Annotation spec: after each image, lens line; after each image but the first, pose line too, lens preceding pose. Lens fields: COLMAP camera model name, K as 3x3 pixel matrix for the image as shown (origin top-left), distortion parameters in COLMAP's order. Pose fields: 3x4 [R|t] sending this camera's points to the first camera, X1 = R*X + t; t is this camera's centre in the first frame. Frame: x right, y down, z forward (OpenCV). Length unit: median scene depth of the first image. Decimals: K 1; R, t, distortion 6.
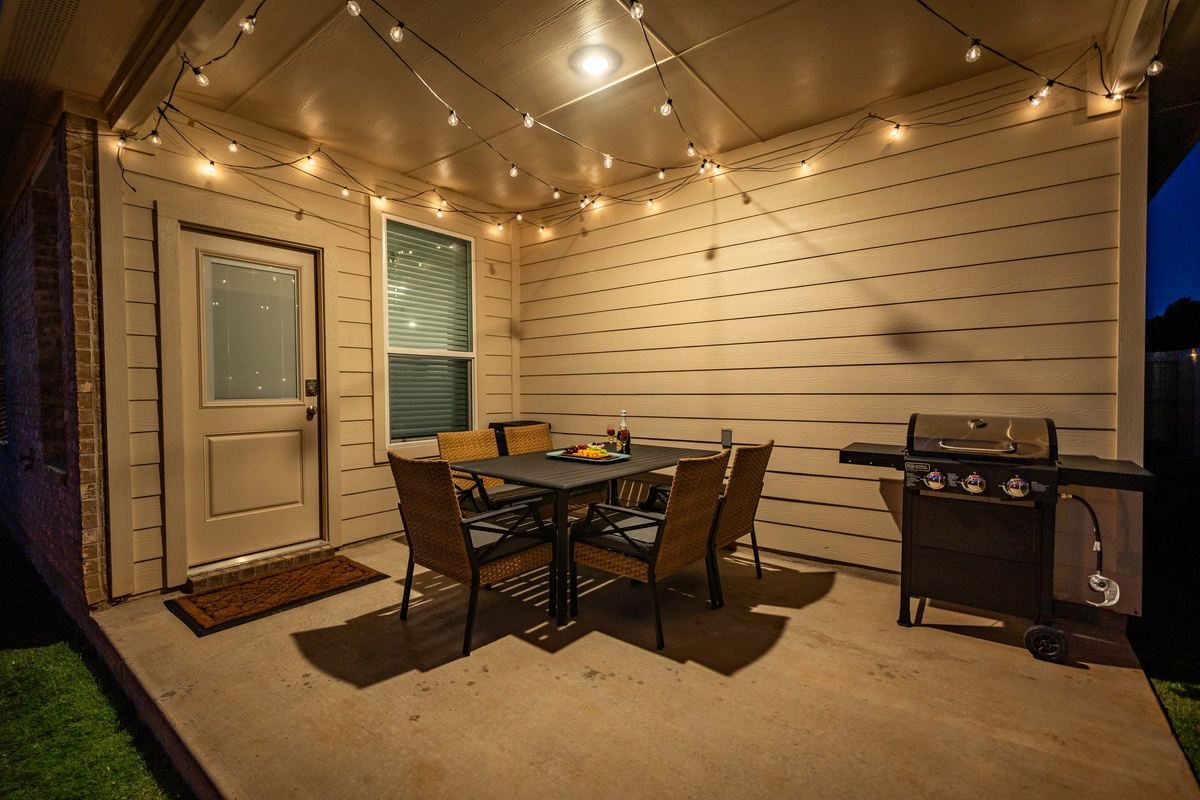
lens RADIAL K [[525.0, 0, 600.0], [0, 525.0, 400.0], [0, 0, 1]] dist [0.000967, 0.000009]
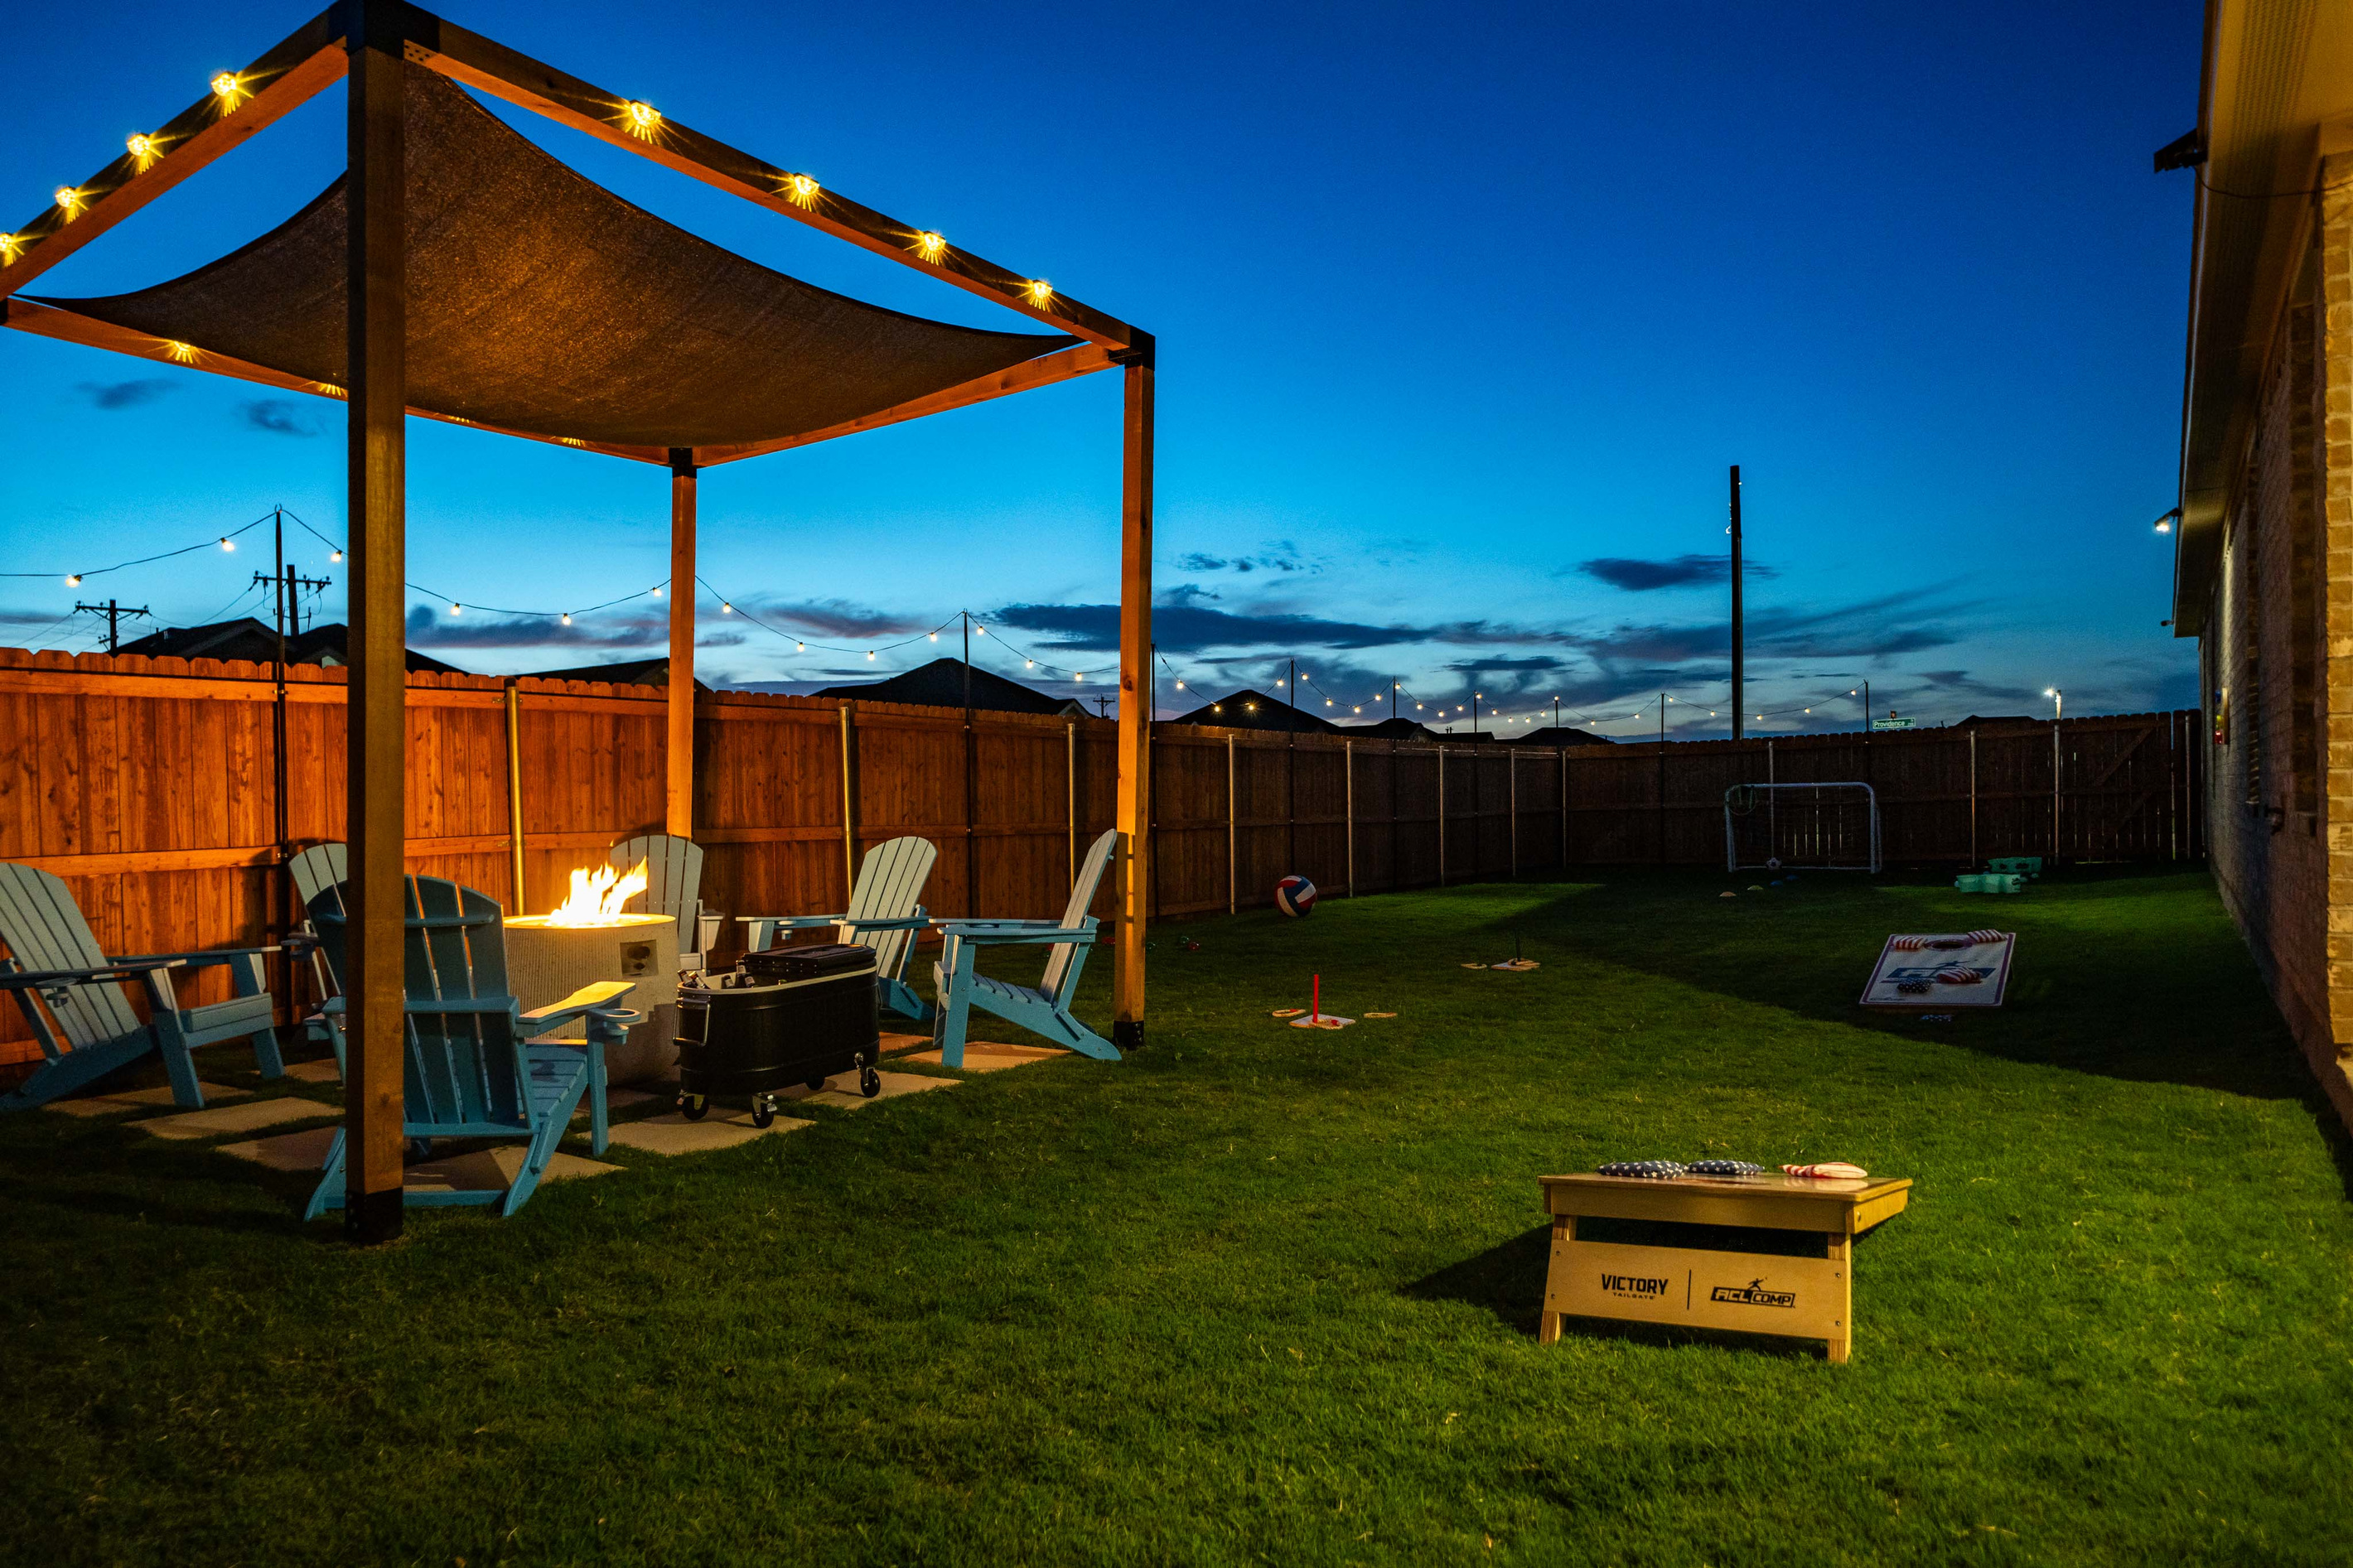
lens RADIAL K [[1440.9, 0, 1189.6], [0, 1440.9, 826.5], [0, 0, 1]] dist [0.003265, -0.001751]
pose [[0.063956, 0.031130, -0.997467, 0.383522], [-0.003555, 0.999514, 0.030966, 0.101454], [0.997946, 0.001565, 0.064035, -0.251418]]
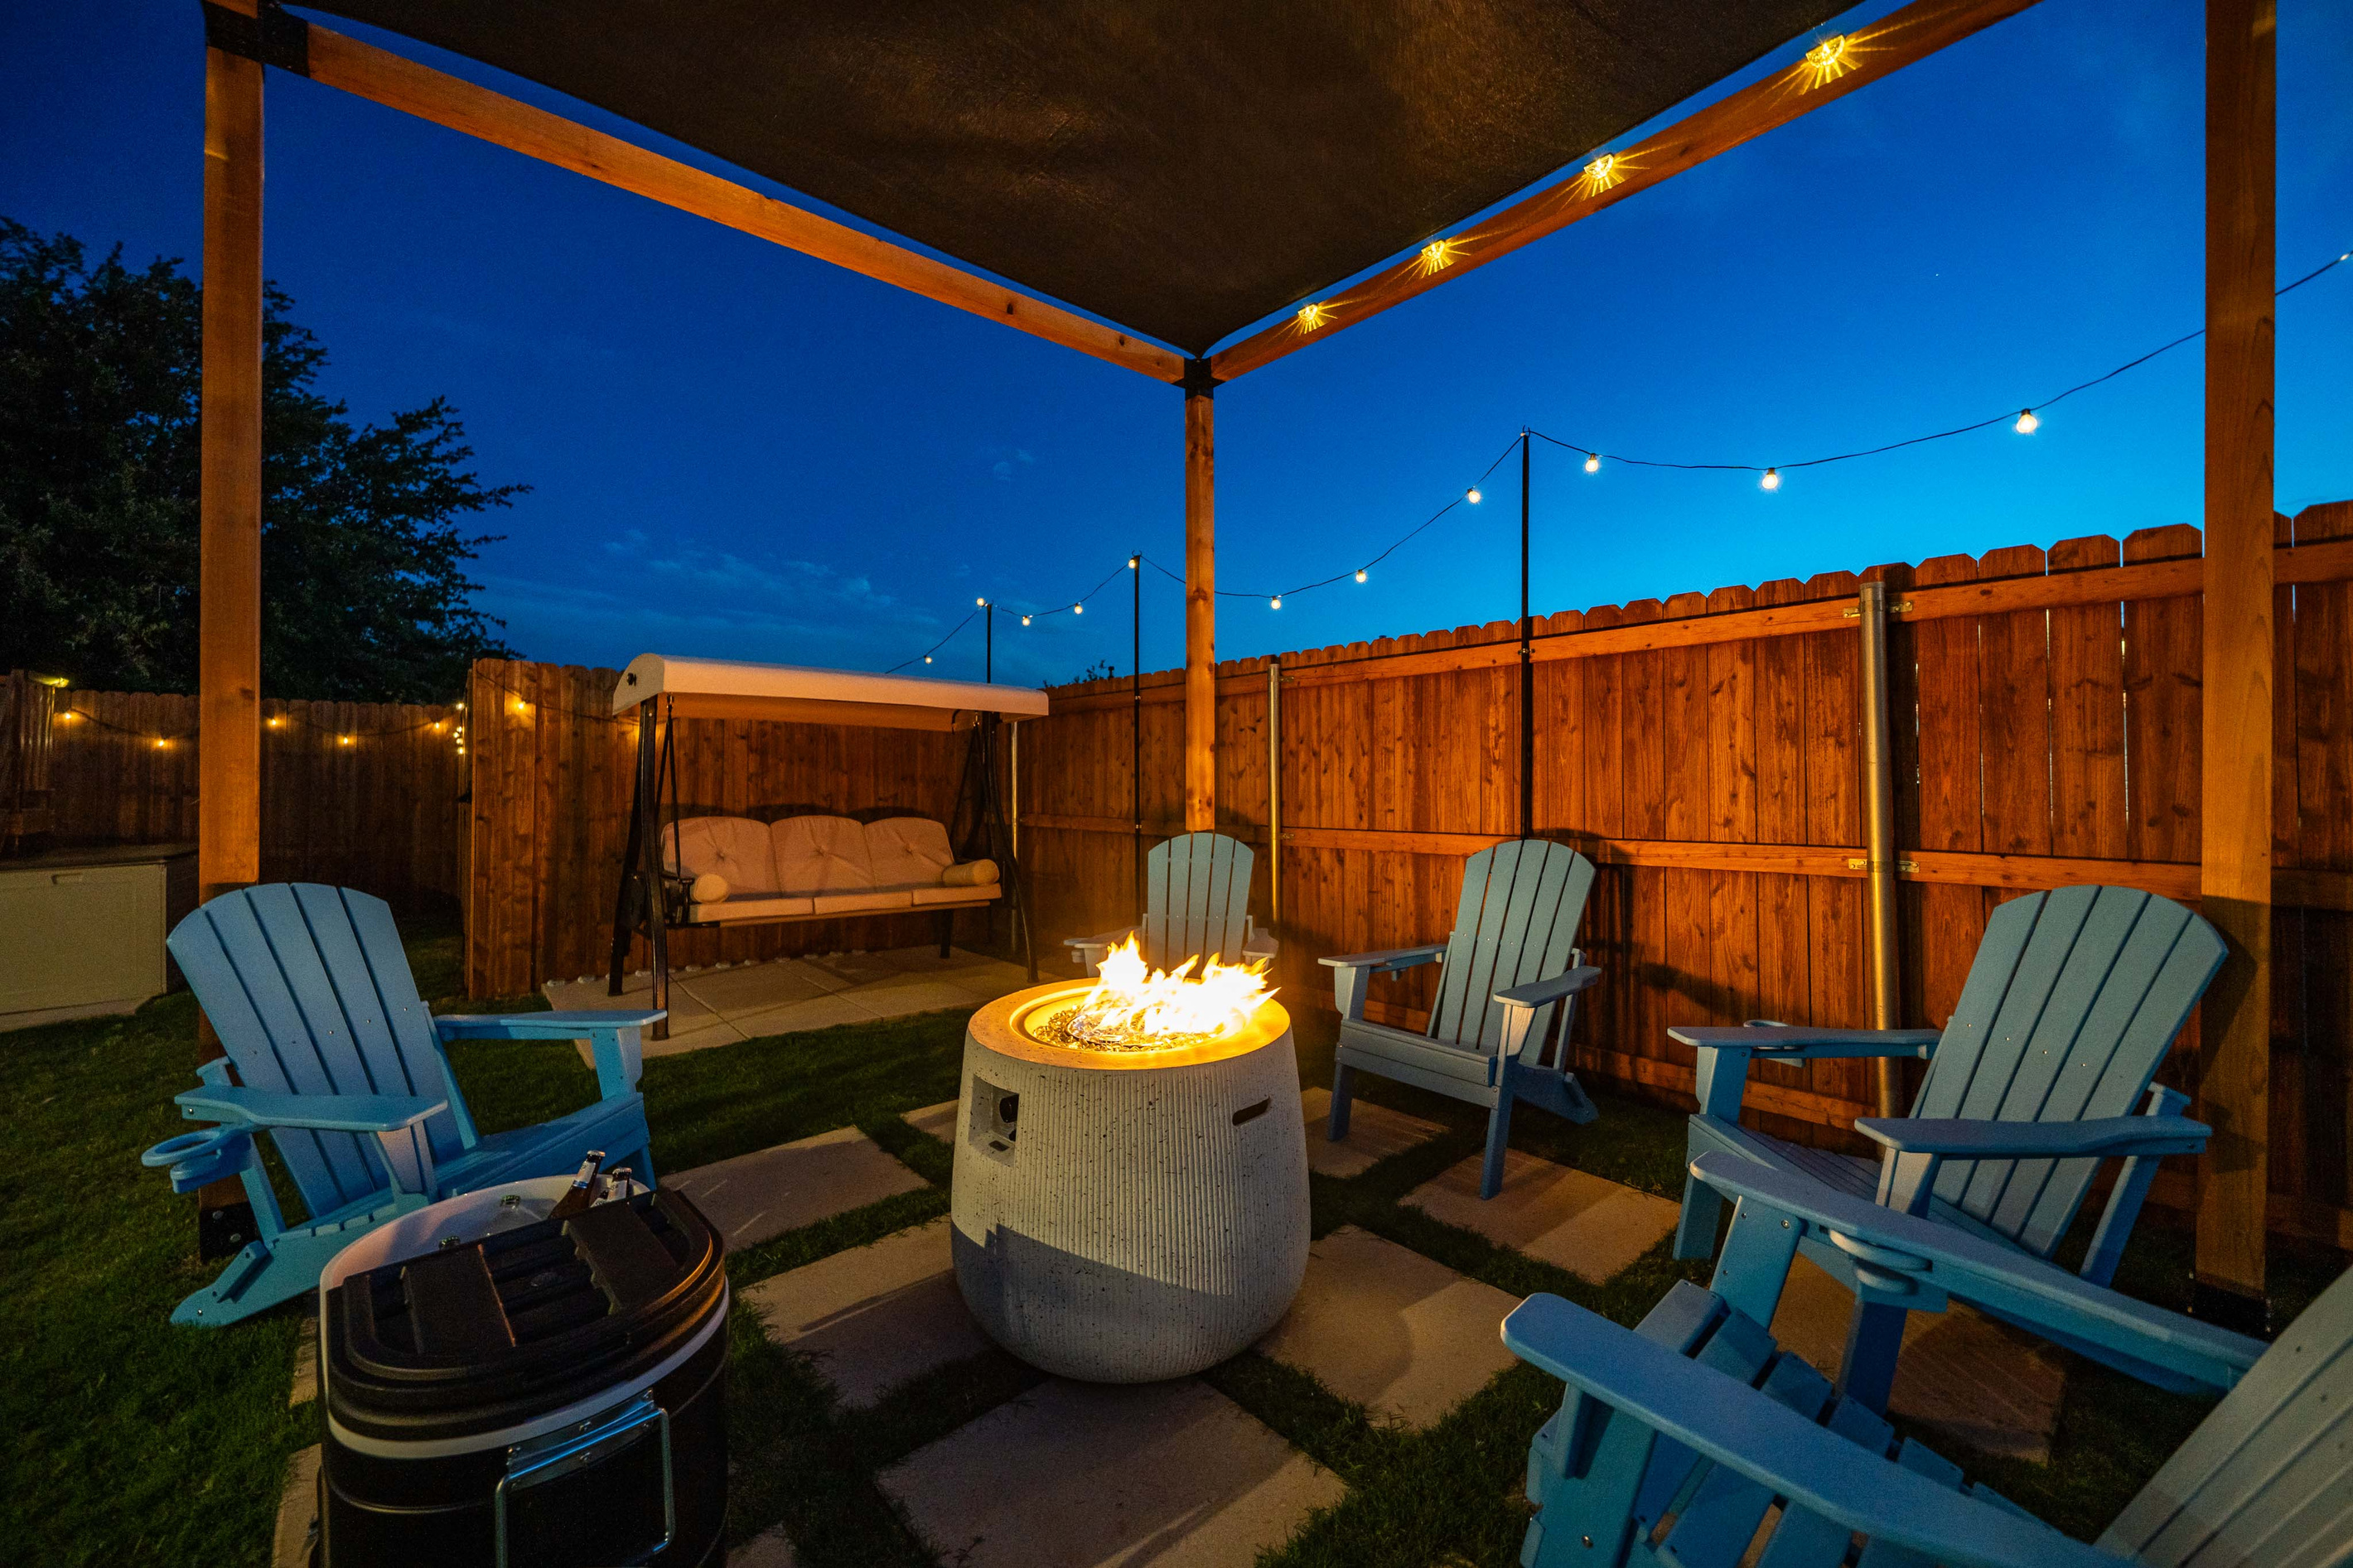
lens RADIAL K [[921.4, 0, 1172.5], [0, 921.4, 754.4], [0, 0, 1]] dist [-0.004137, -0.000023]
pose [[-0.980067, 0.021547, 0.197494, -1.562032], [0.021292, 0.999767, -0.003415, 0.094592], [-0.197522, 0.000858, -0.980298, -0.263716]]
